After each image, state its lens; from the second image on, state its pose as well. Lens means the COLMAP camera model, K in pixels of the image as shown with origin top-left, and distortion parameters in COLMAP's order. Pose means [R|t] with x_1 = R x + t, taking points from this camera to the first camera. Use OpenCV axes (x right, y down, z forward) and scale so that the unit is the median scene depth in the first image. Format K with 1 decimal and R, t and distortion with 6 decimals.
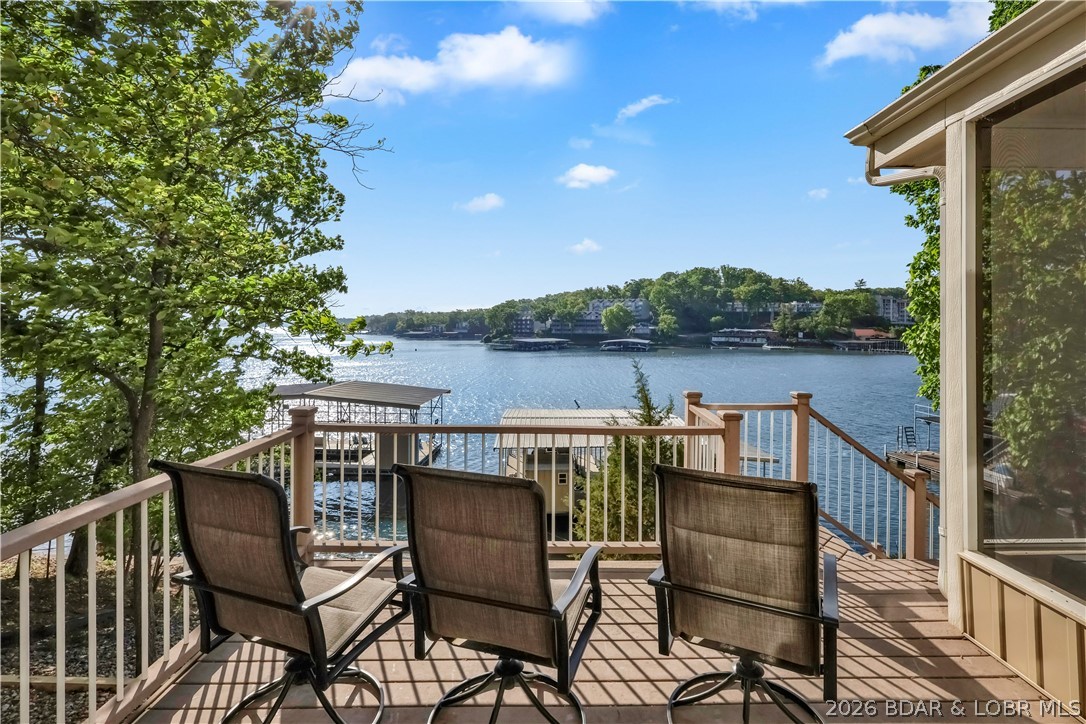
lens RADIAL K [[510.6, 0, 560.1], [0, 510.6, 331.8], [0, 0, 1]] dist [-0.020472, 0.000093]
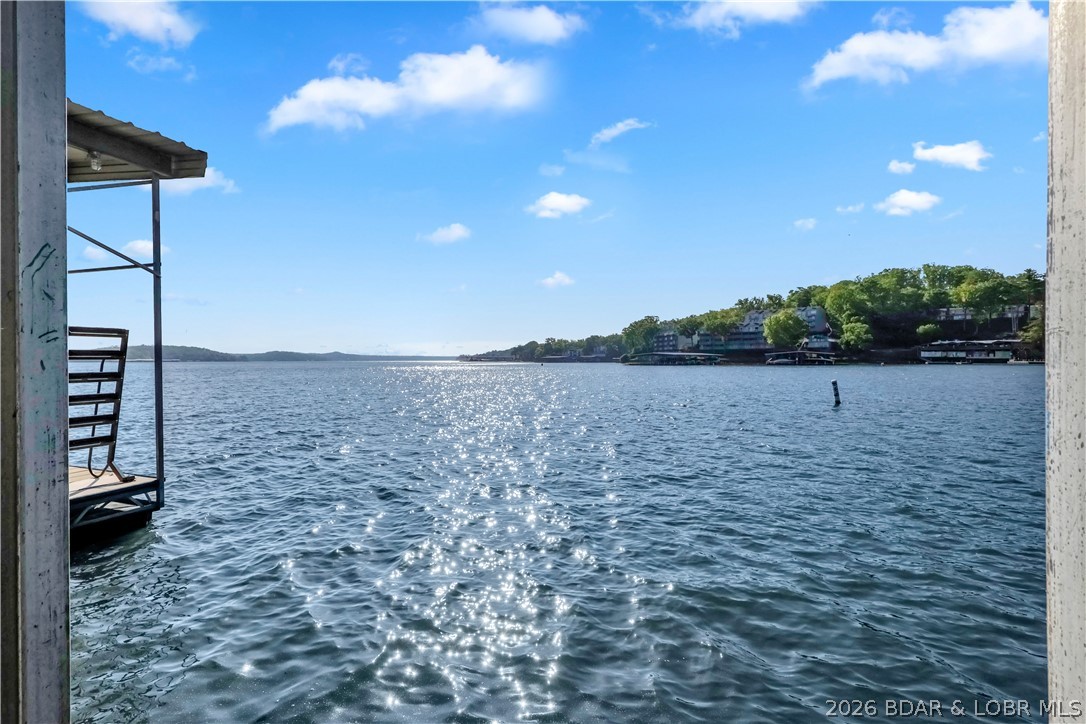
lens RADIAL K [[501.5, 0, 544.9], [0, 501.5, 359.0], [0, 0, 1]] dist [0.000691, 0.000013]
pose [[0.953357, -0.010058, -0.301677, -0.009572], [0.007819, 0.999932, -0.008627, 0.022138], [0.301743, 0.005866, 0.953371, 0.113082]]
